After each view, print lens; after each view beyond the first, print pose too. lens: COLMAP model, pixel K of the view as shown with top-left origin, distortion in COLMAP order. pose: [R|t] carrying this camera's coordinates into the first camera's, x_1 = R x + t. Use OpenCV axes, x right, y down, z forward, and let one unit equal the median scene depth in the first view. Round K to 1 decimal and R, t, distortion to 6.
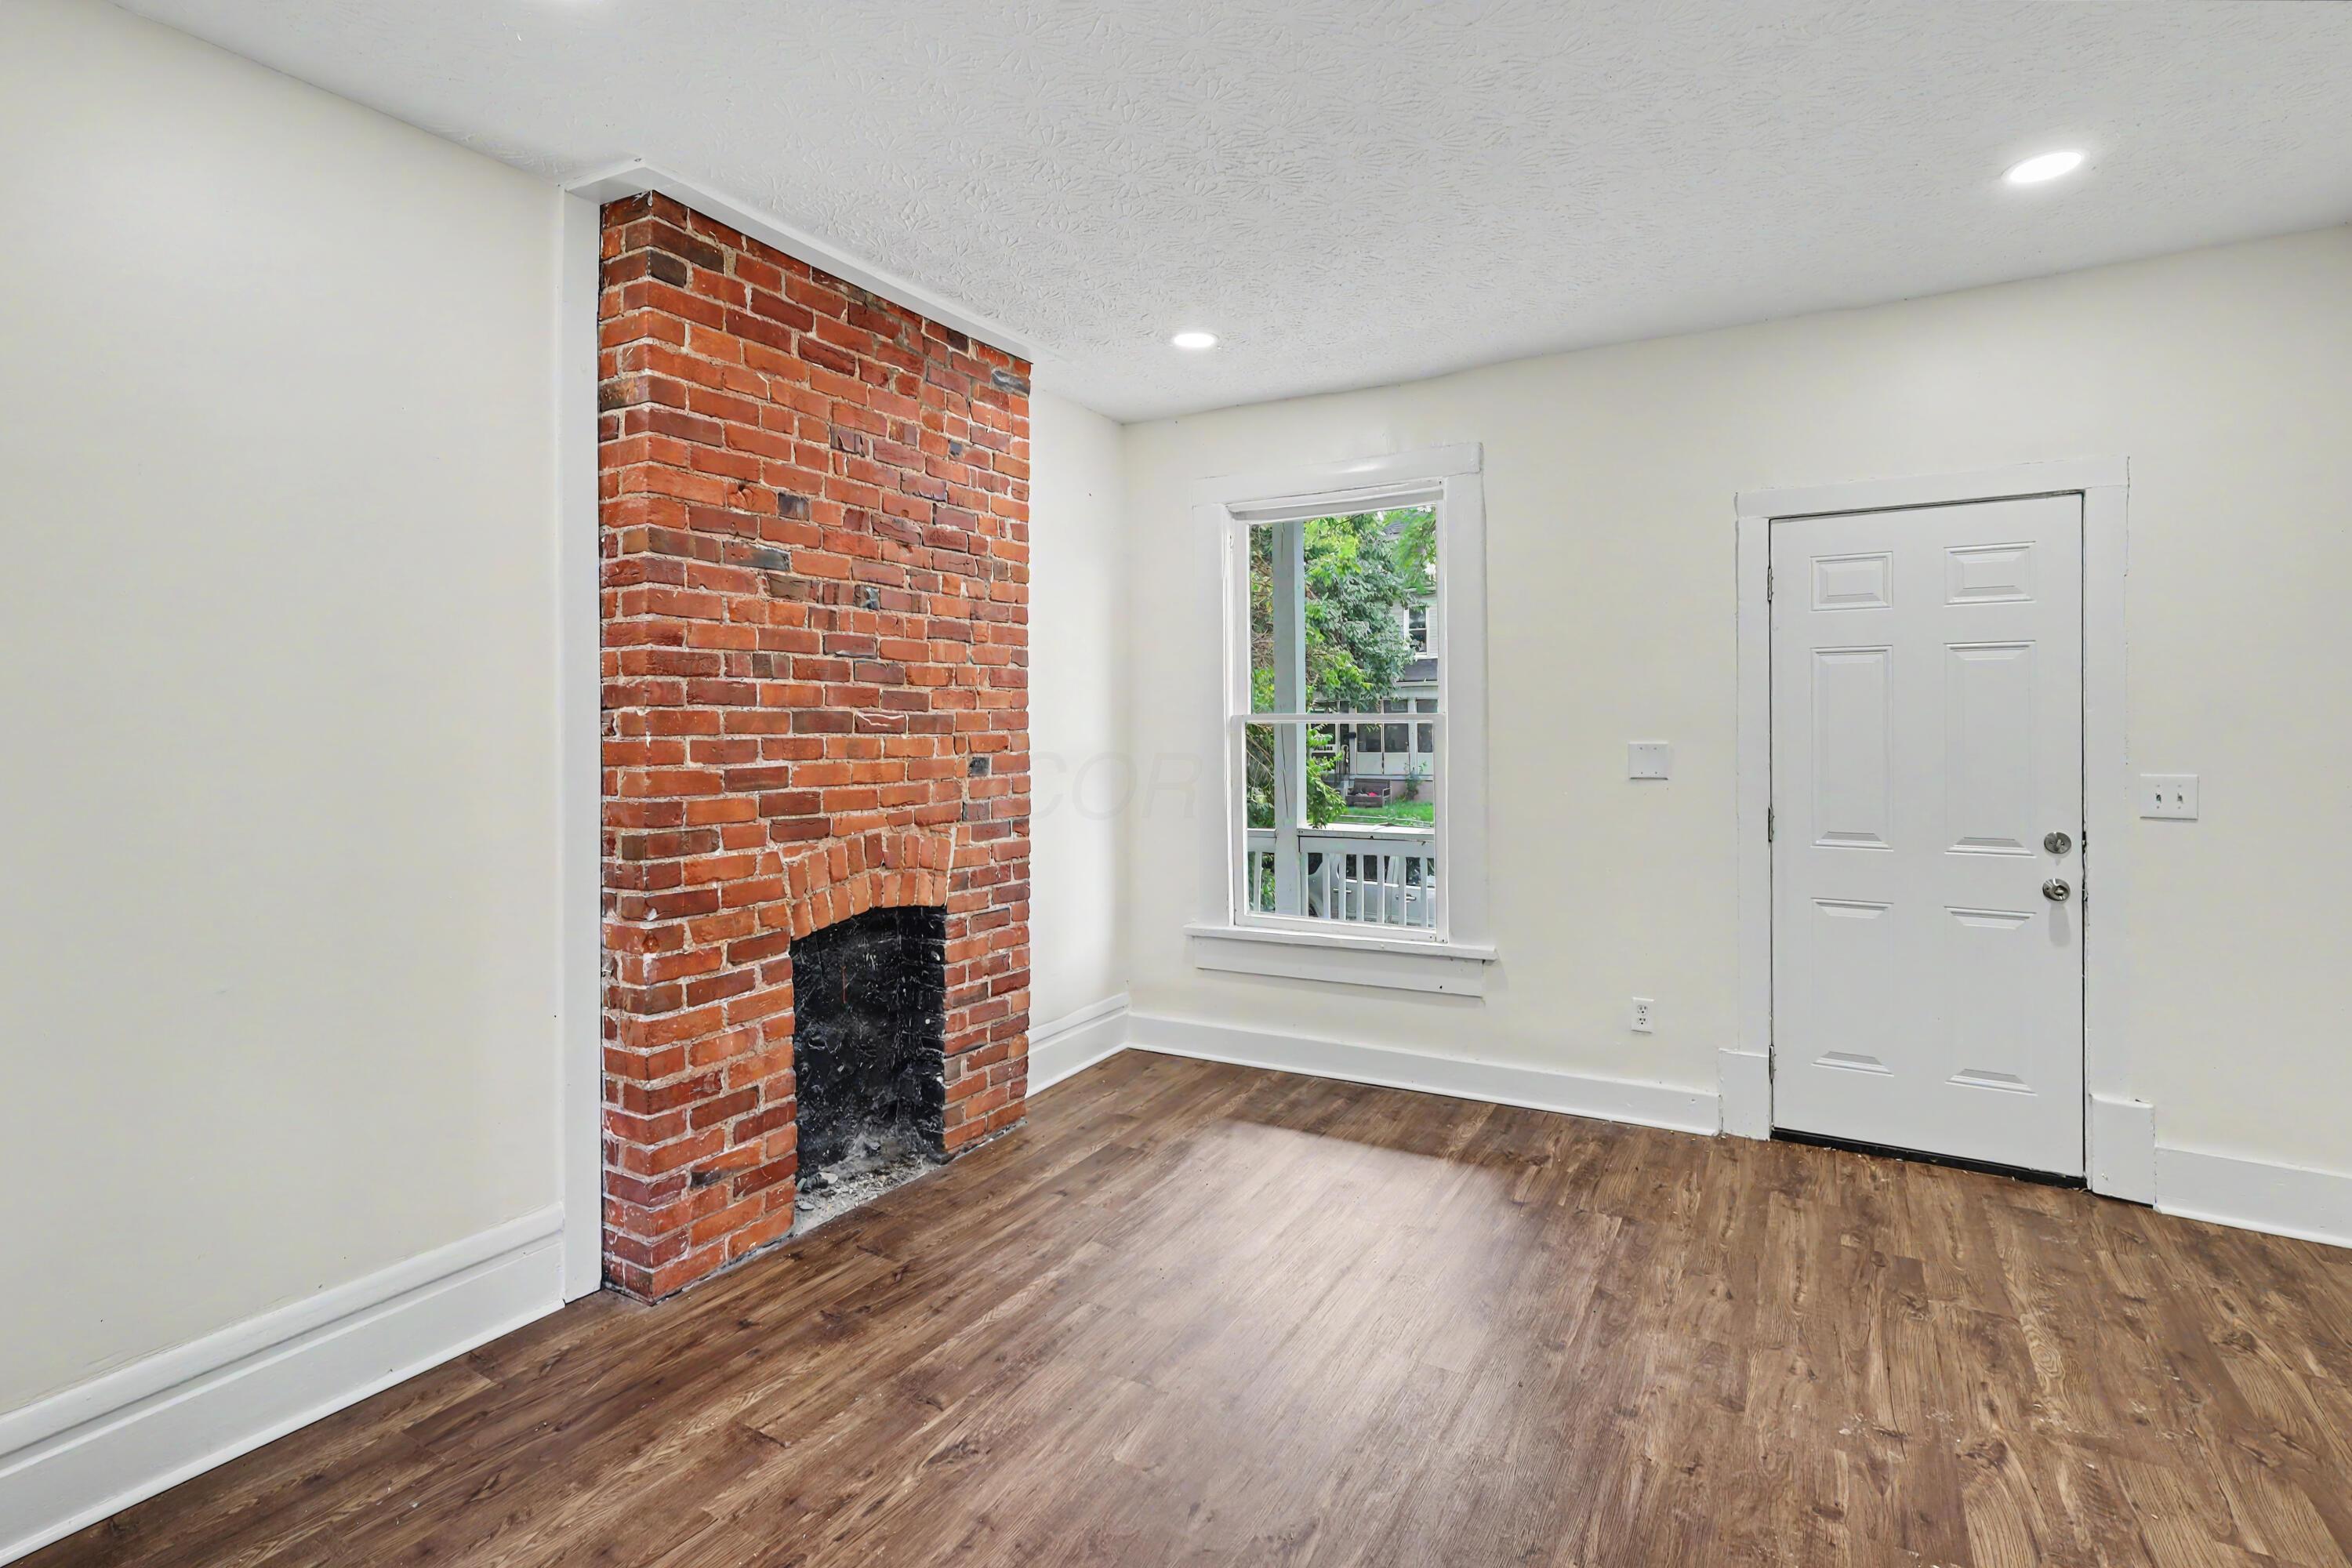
lens RADIAL K [[1133.6, 0, 1171.7], [0, 1133.6, 722.0], [0, 0, 1]] dist [-0.000900, 0.001260]
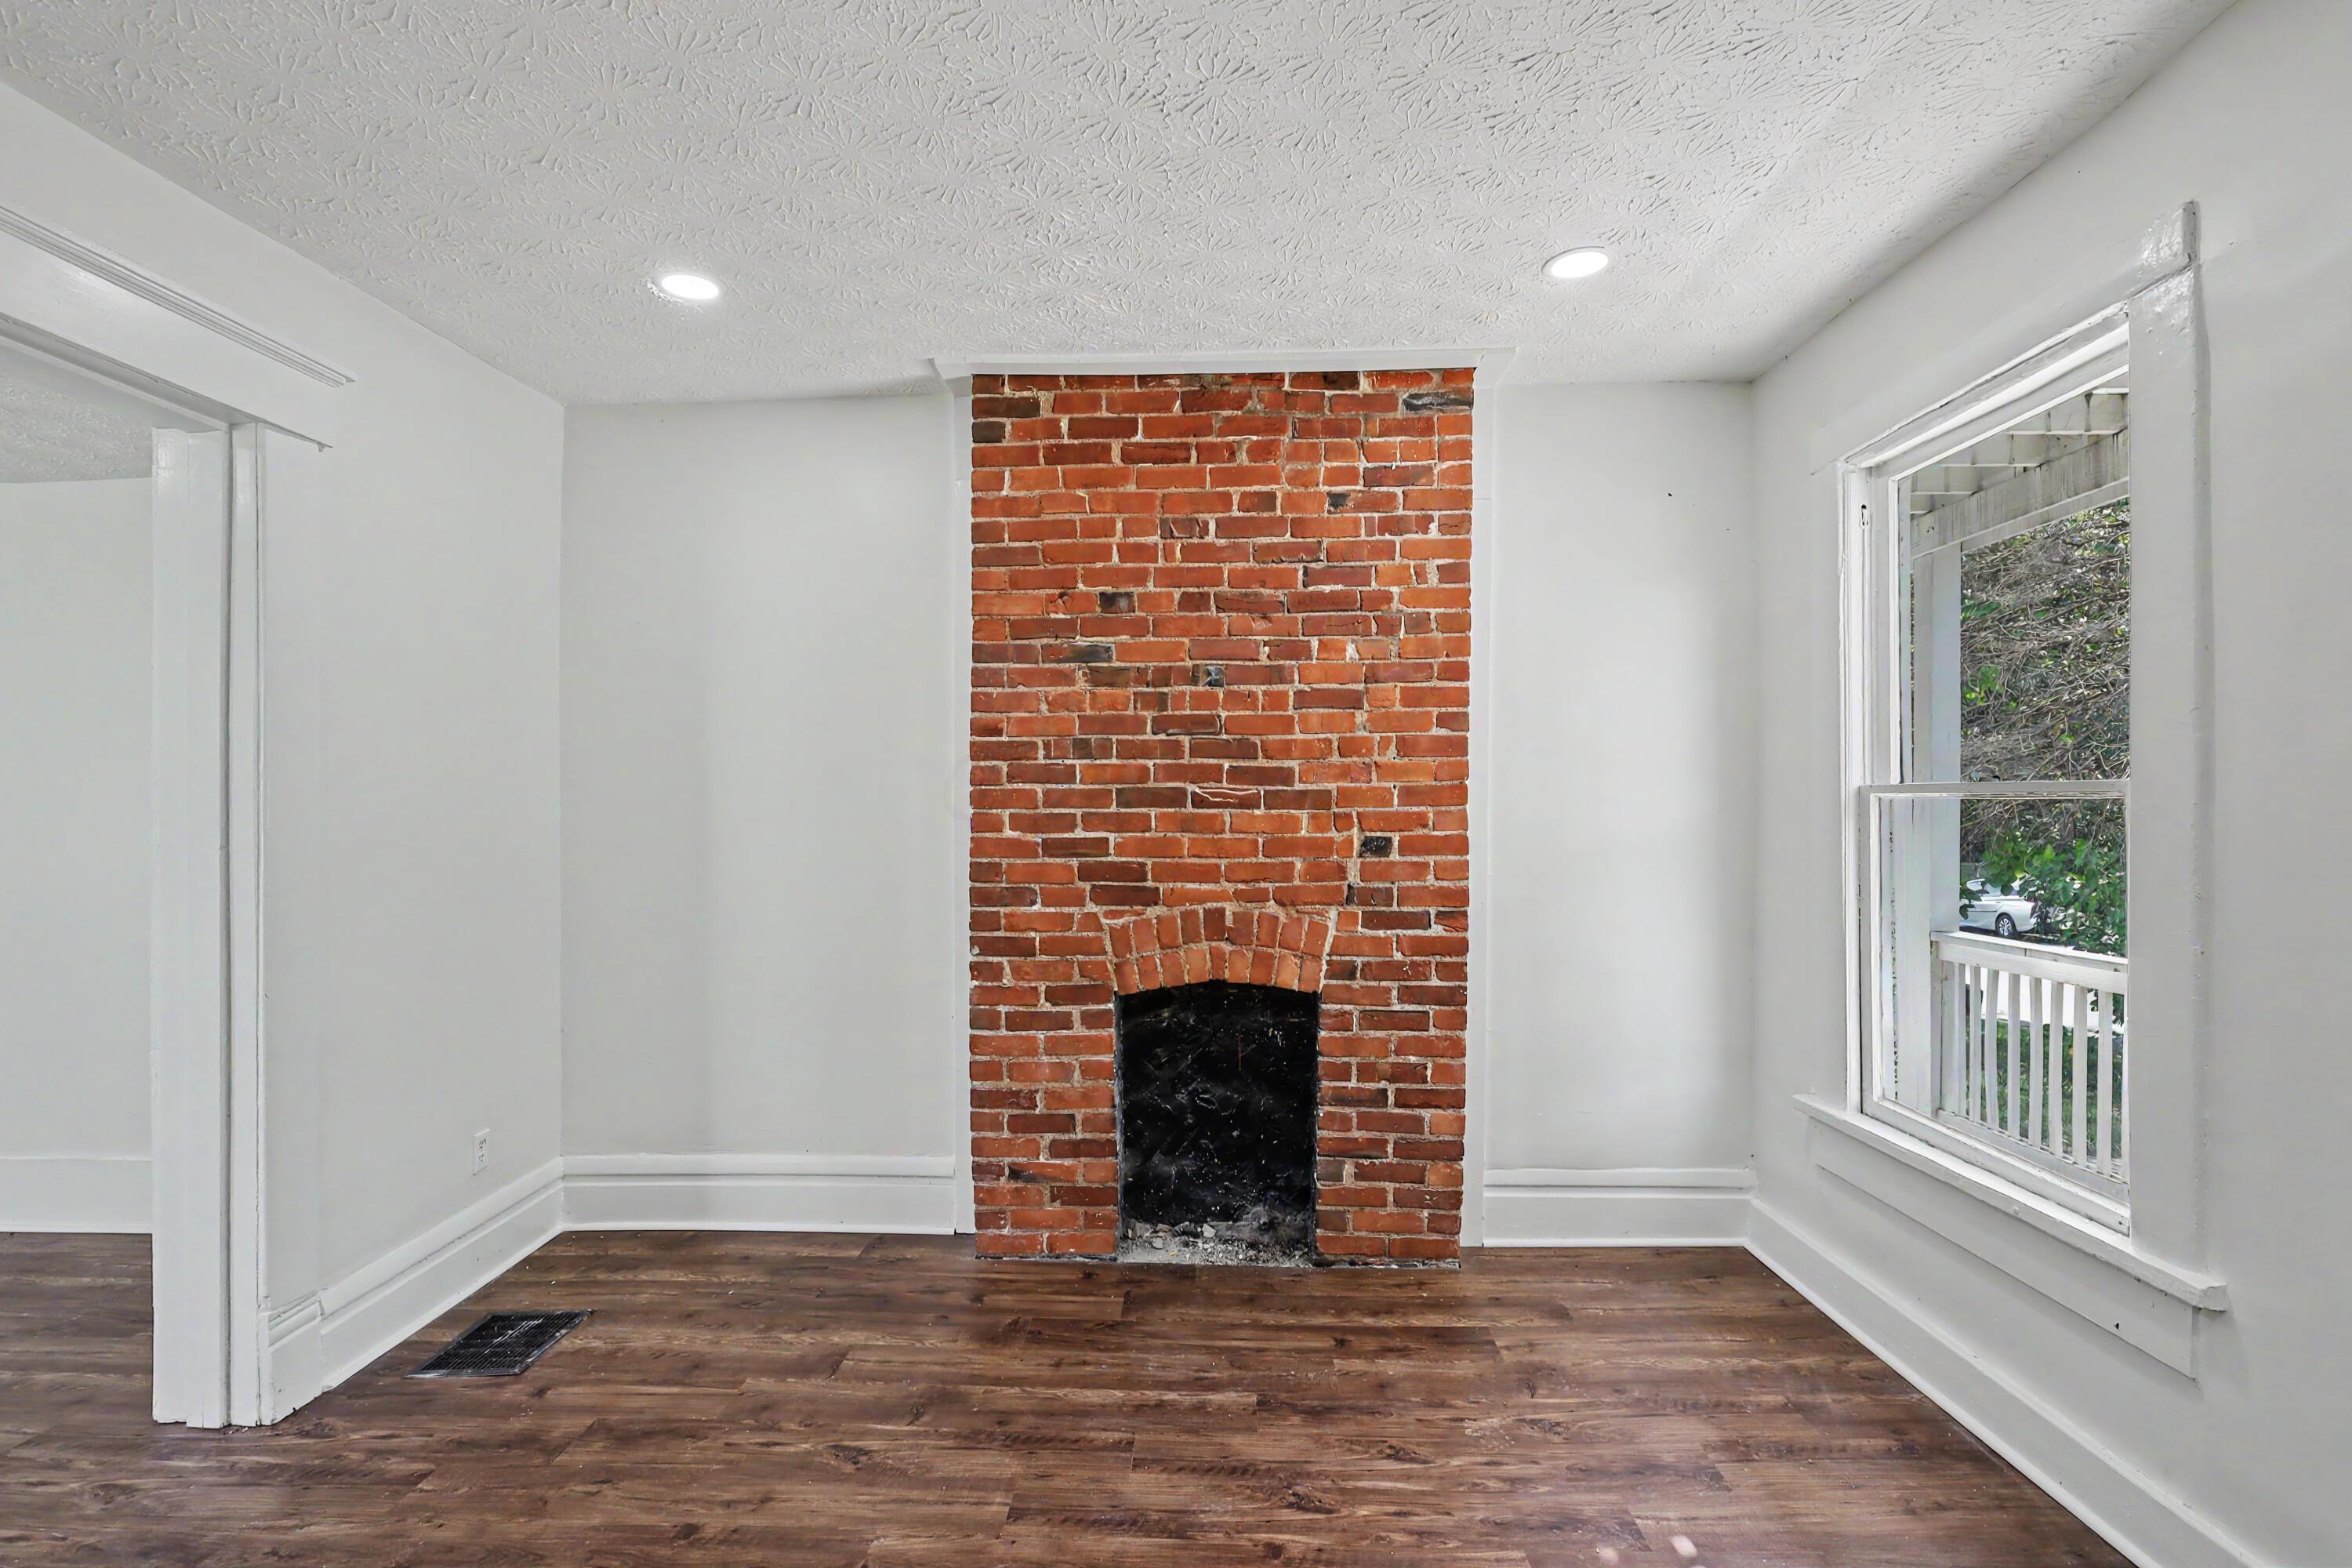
lens RADIAL K [[1100.8, 0, 1164.3], [0, 1100.8, 808.0], [0, 0, 1]] dist [0.000437, 0.000425]
pose [[0.463336, 0.008014, -0.886147, 0.662458], [0.003336, 0.999936, 0.010788, -0.001151], [0.886177, -0.007955, 0.463279, 0.566282]]
